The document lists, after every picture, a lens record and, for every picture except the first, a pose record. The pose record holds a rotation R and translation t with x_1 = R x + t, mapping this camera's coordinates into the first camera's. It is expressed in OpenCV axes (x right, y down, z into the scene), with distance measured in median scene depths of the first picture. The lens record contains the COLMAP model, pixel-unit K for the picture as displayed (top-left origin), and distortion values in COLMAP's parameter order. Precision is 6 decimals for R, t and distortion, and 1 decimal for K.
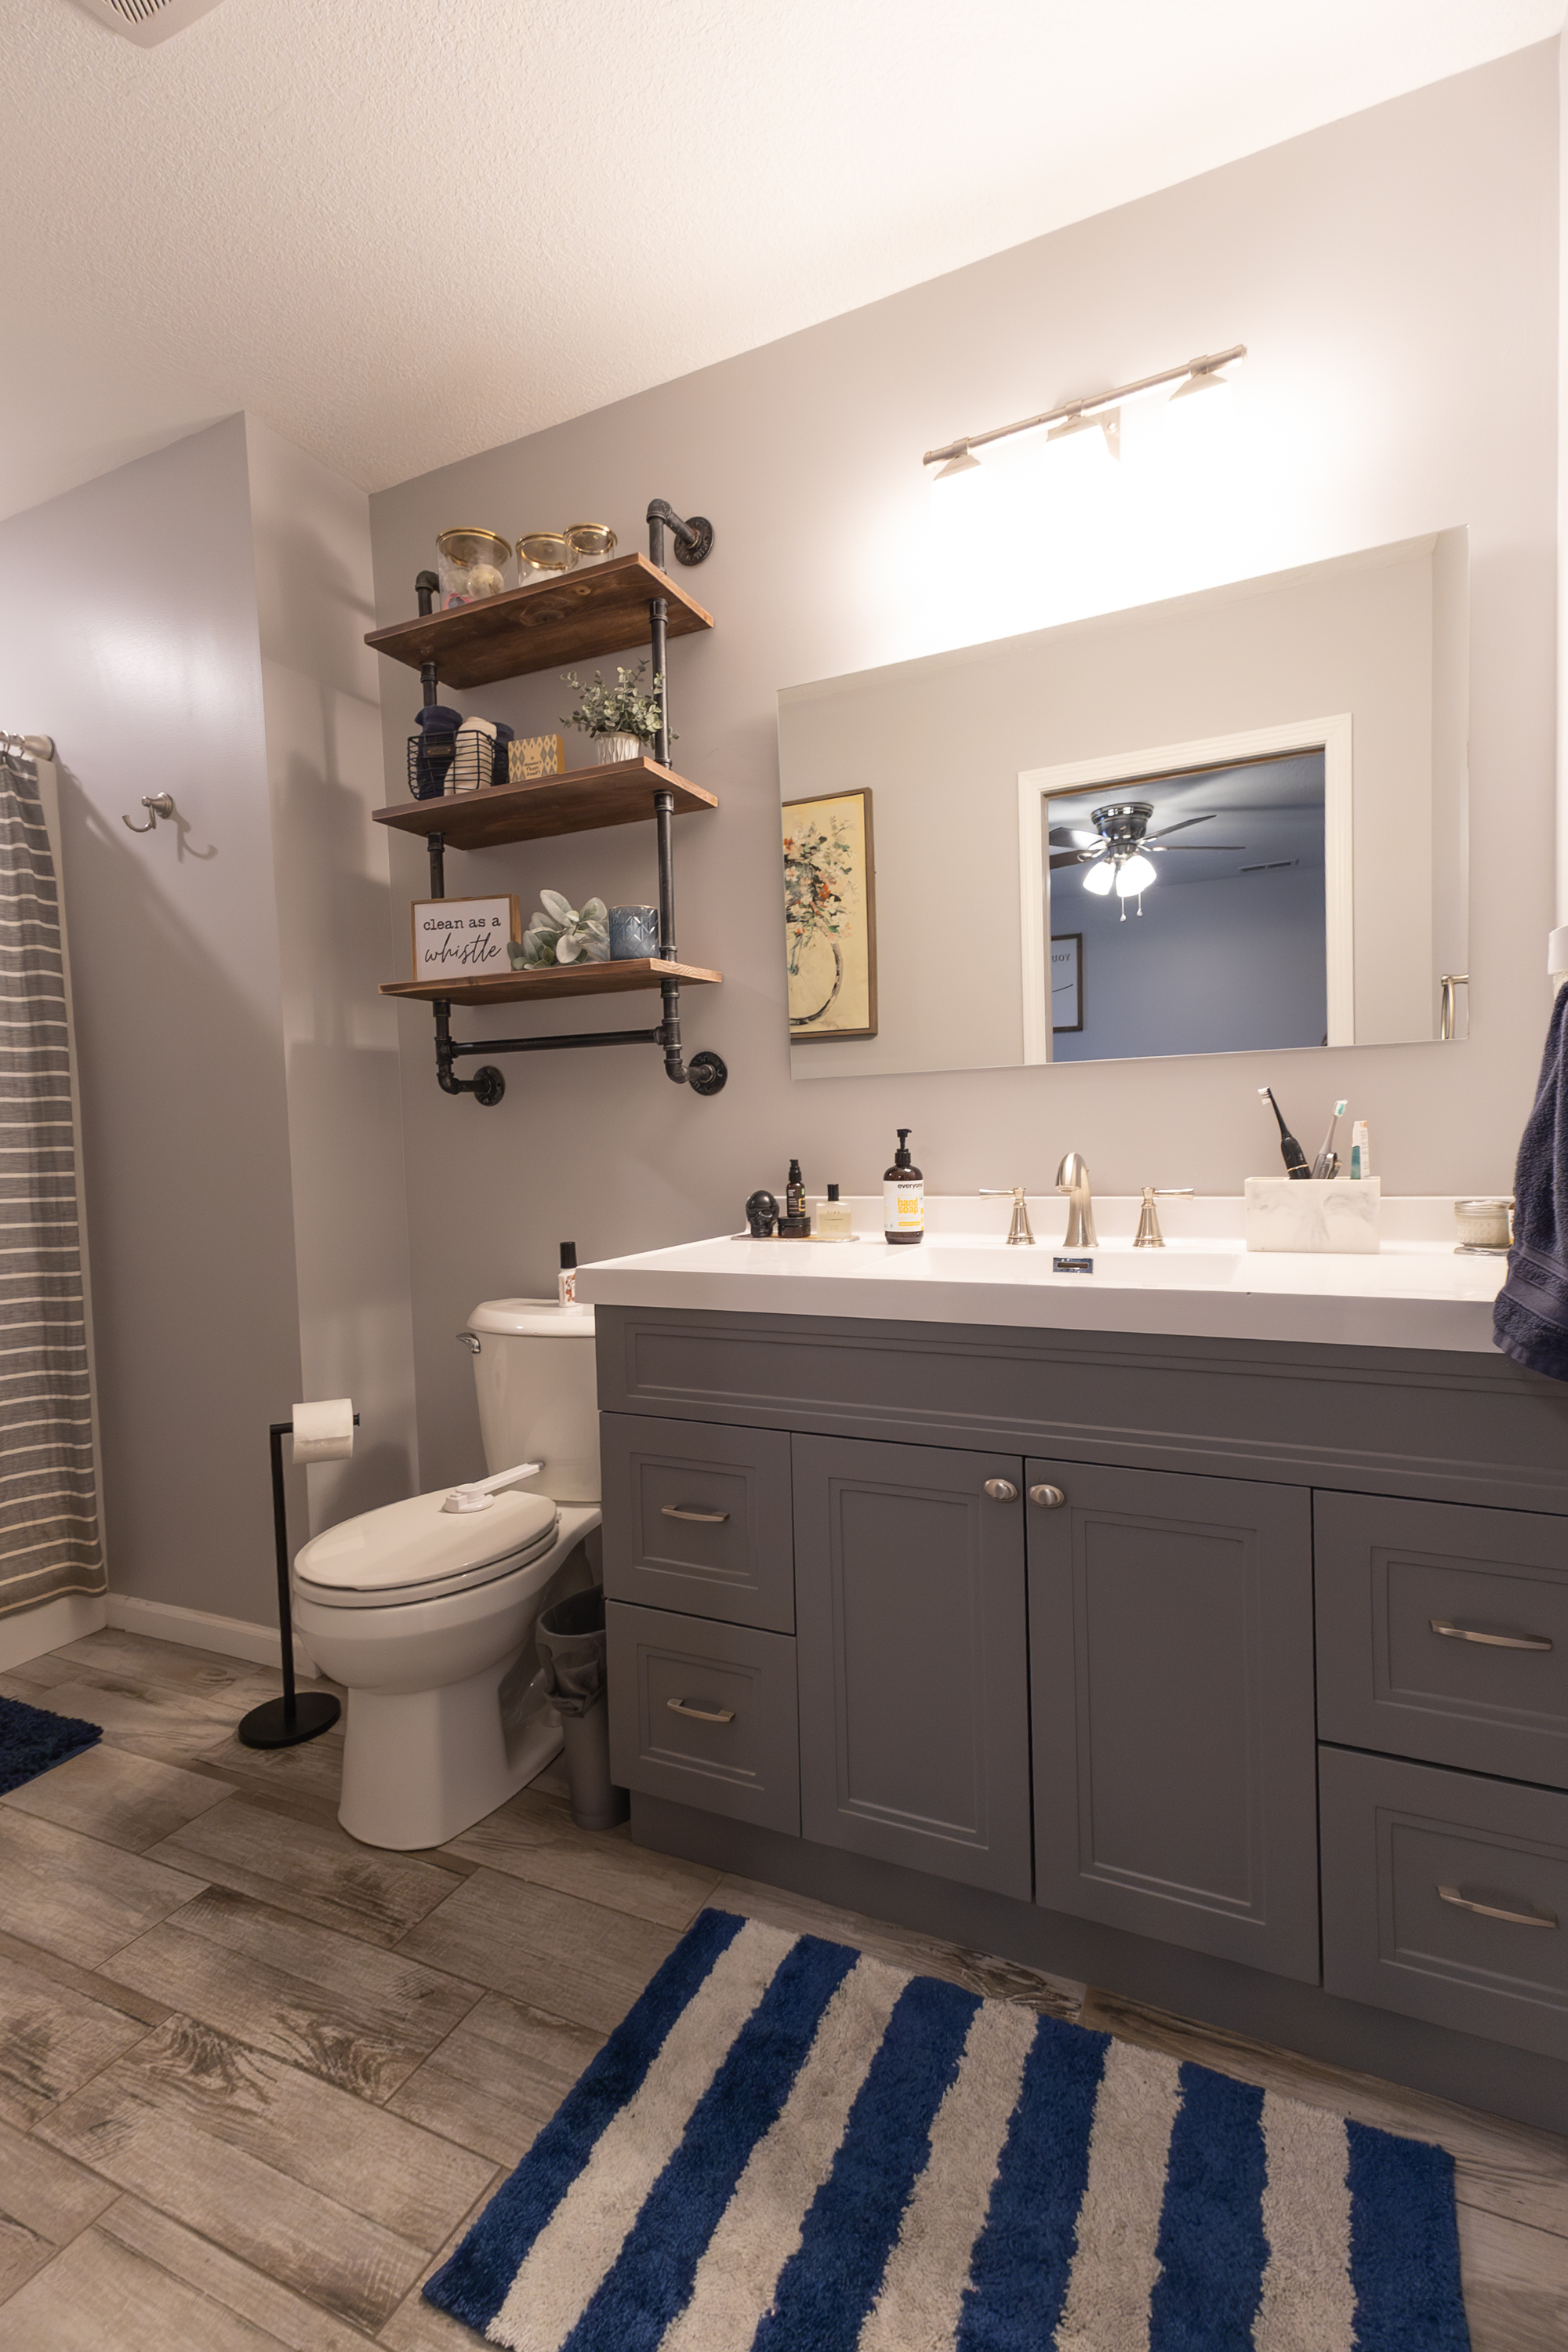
lens RADIAL K [[1077.8, 0, 775.3], [0, 1077.8, 1183.9], [0, 0, 1]] dist [0.023879, -0.001197]
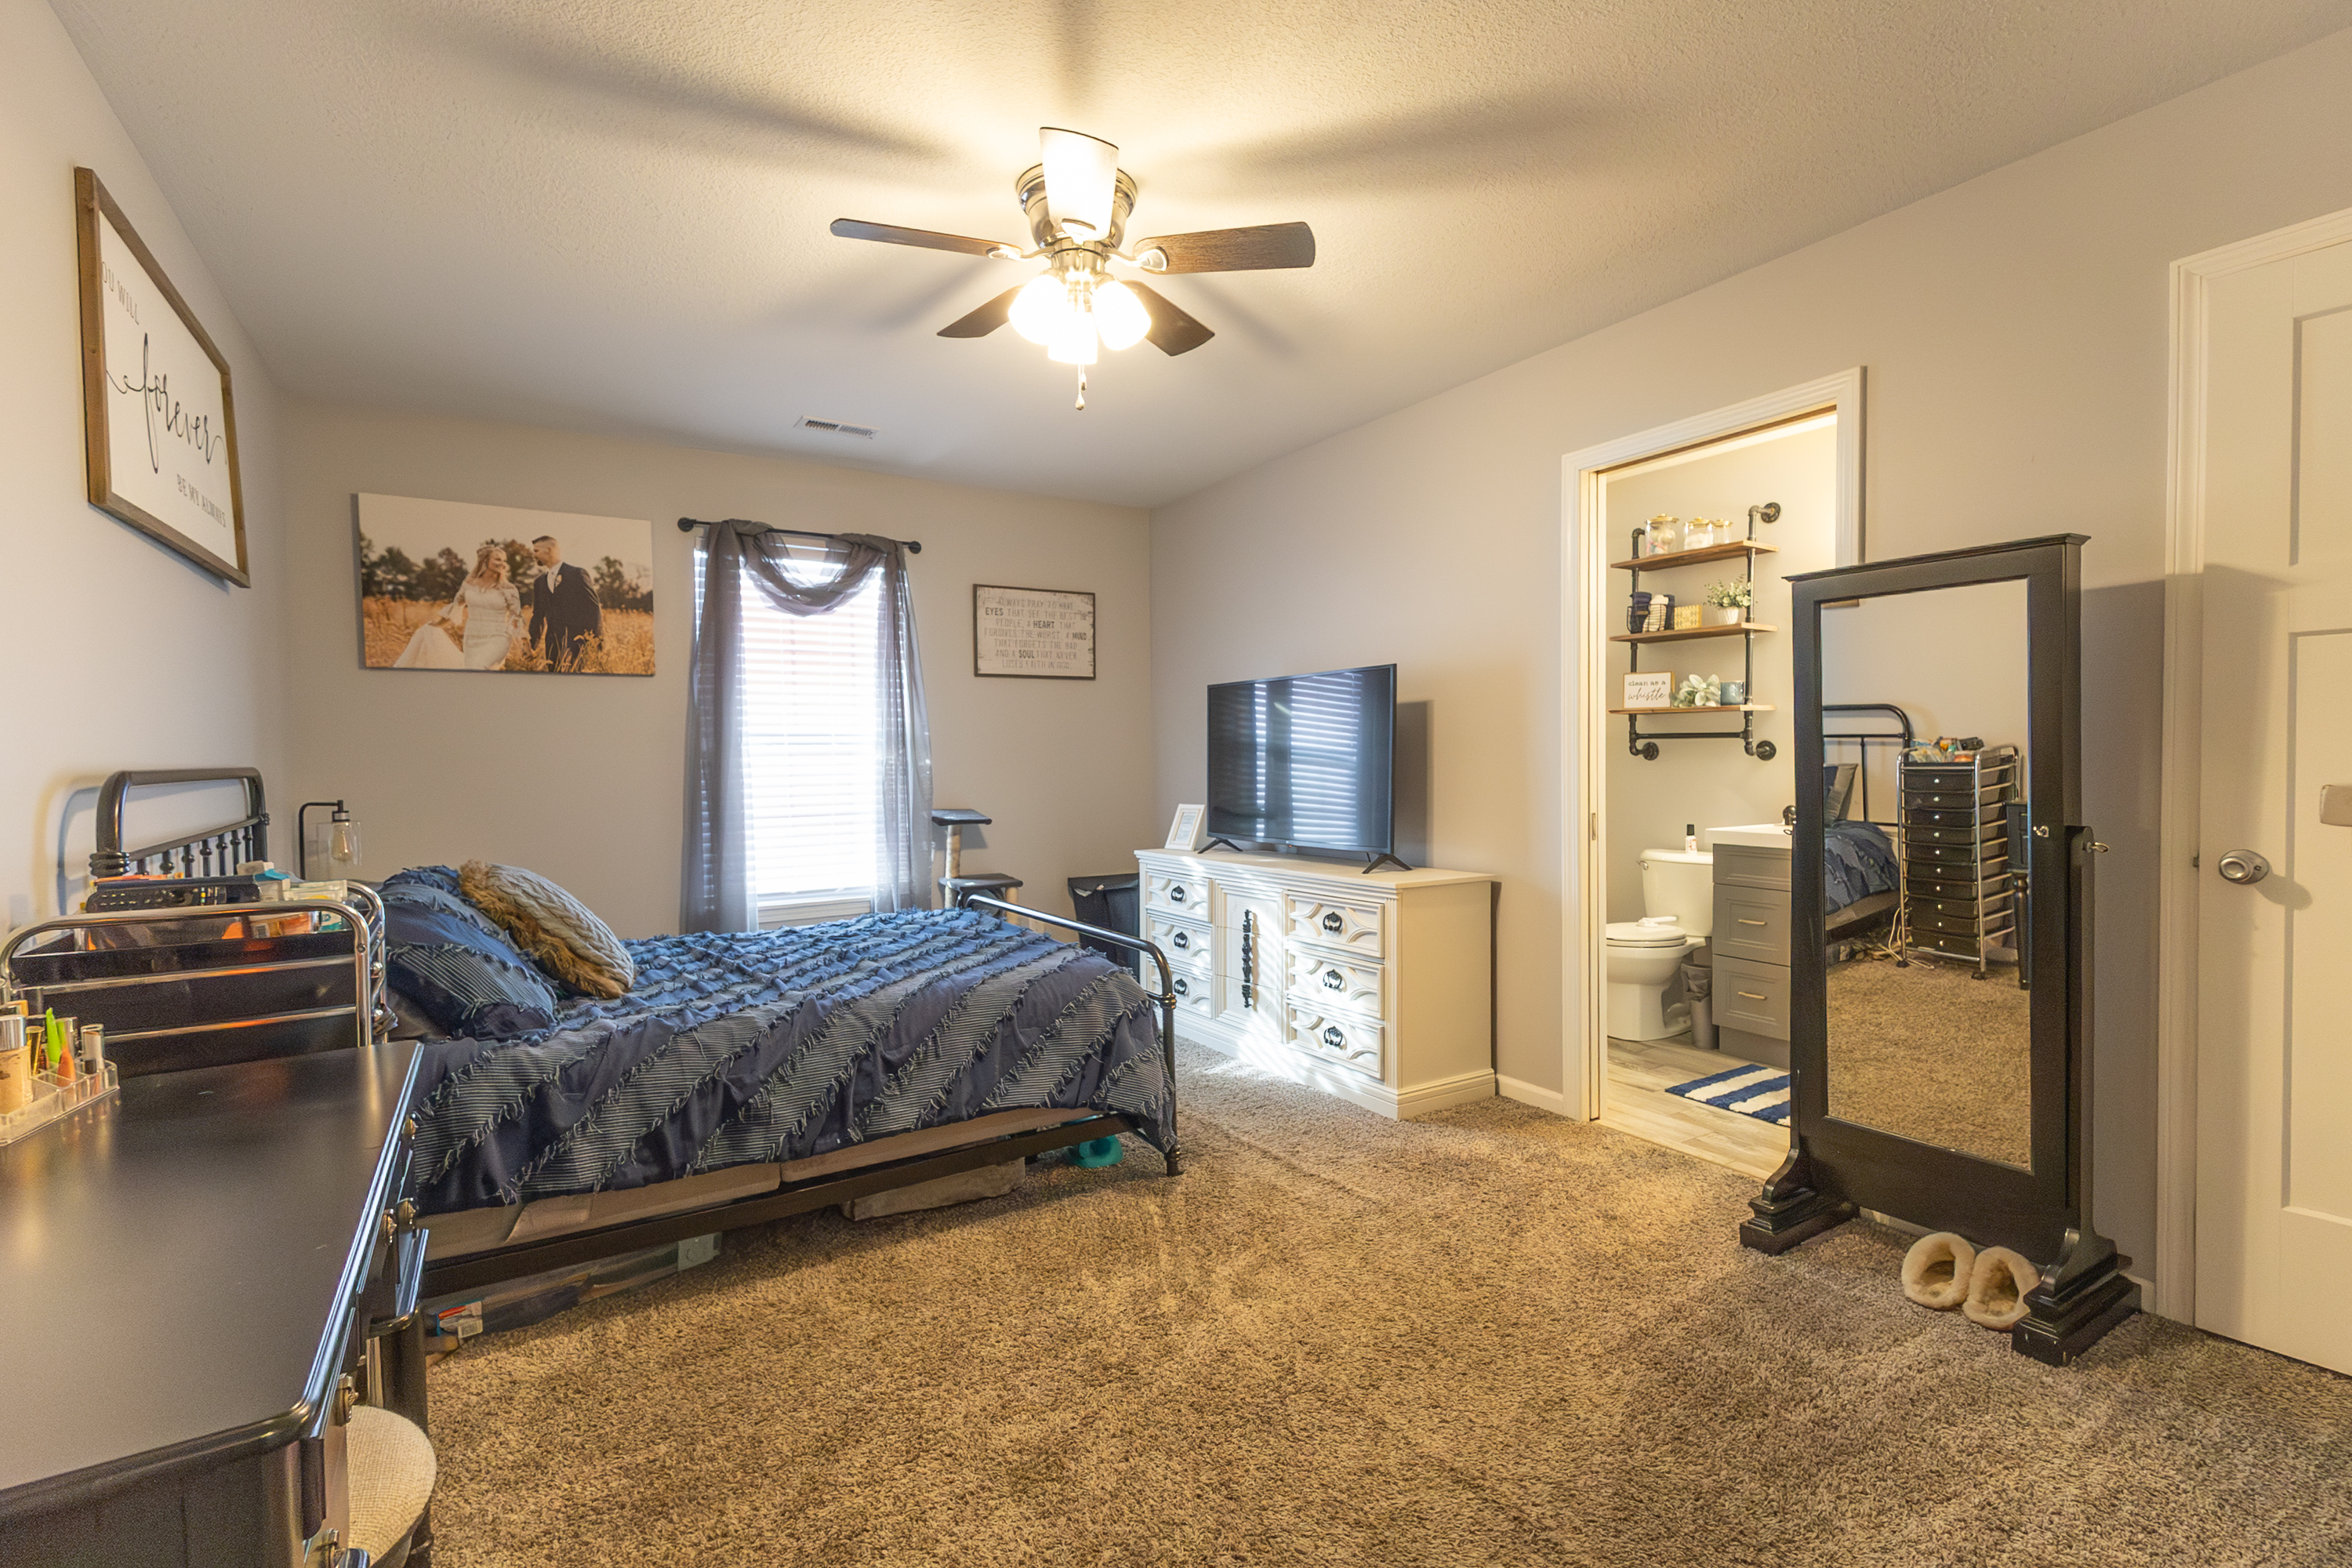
lens RADIAL K [[1077.8, 0, 1172.8], [0, 1077.8, 788.5], [0, 0, 1]] dist [0.023879, -0.001197]
pose [[0.843879, 0.038542, -0.535147, 0.107320], [-0.040234, 0.999154, 0.008515, 0.004529], [0.535022, 0.014345, 0.844716, -1.566403]]
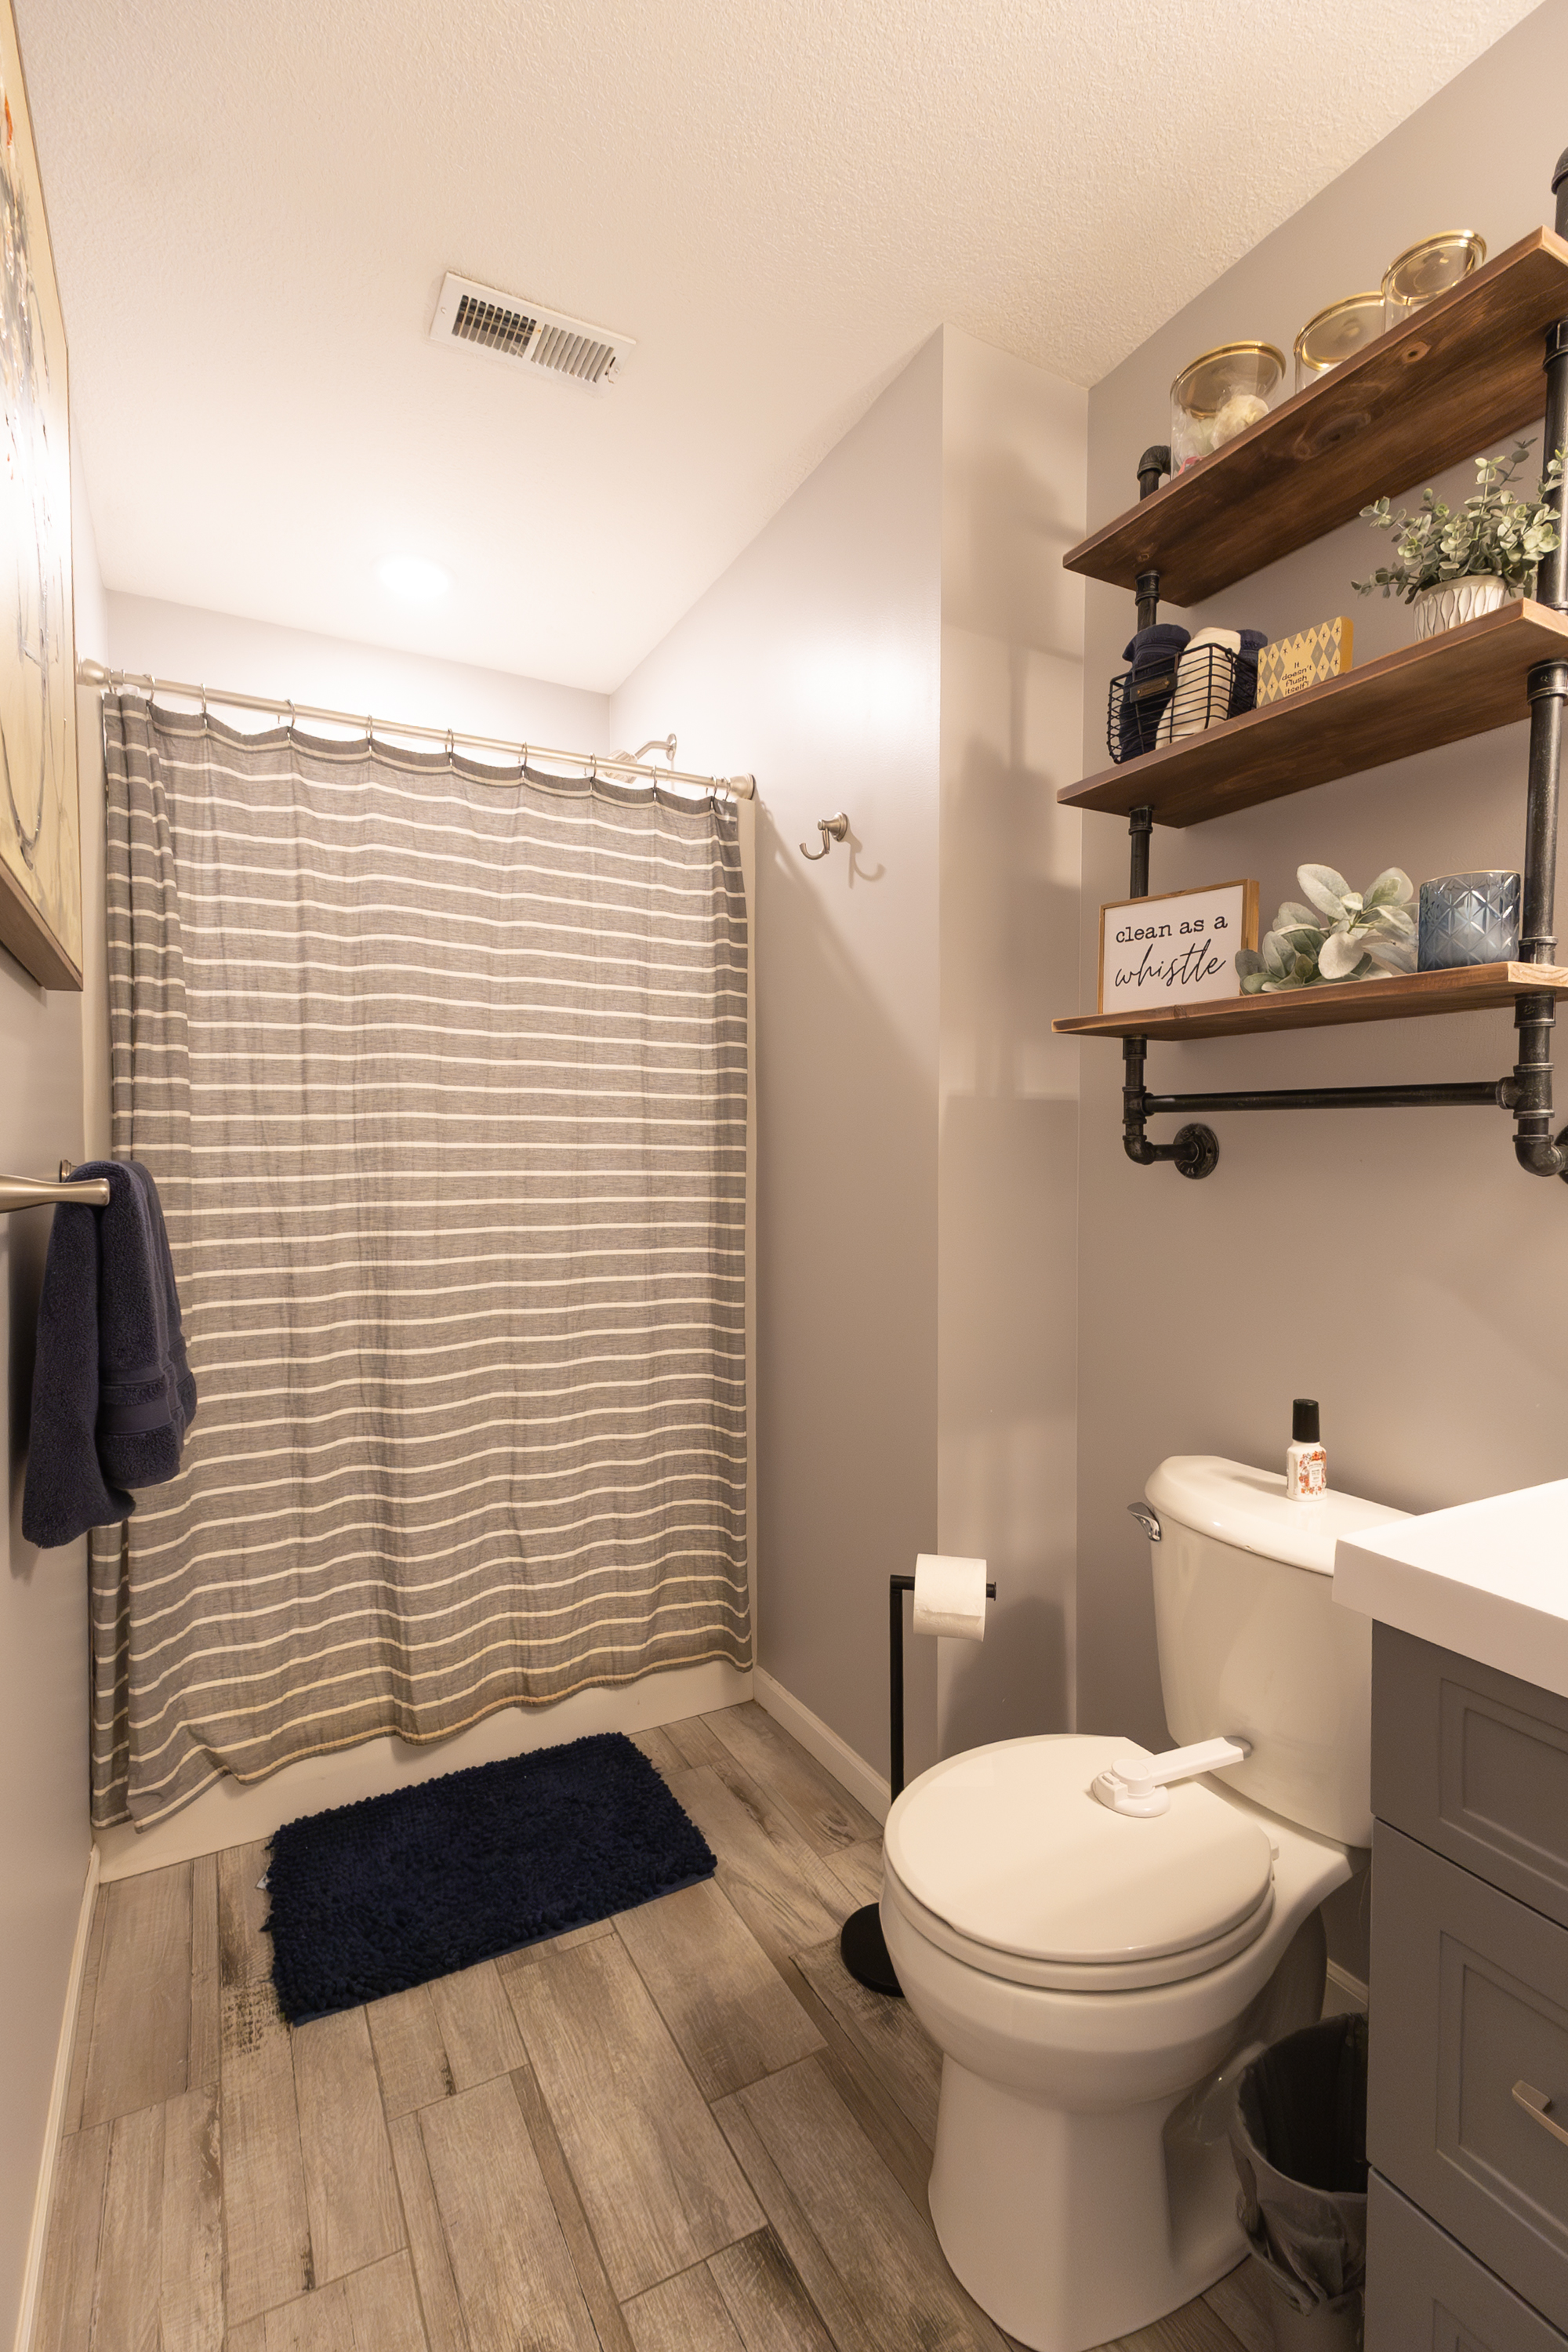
lens RADIAL K [[1077.8, 0, 780.8], [0, 1077.8, 1180.9], [0, 0, 1]] dist [0.023879, -0.001197]
pose [[0.809083, 0.050849, -0.585490, -0.076906], [-0.052937, 0.998506, 0.013566, -0.076746], [0.585305, 0.020018, 0.810566, 0.296597]]
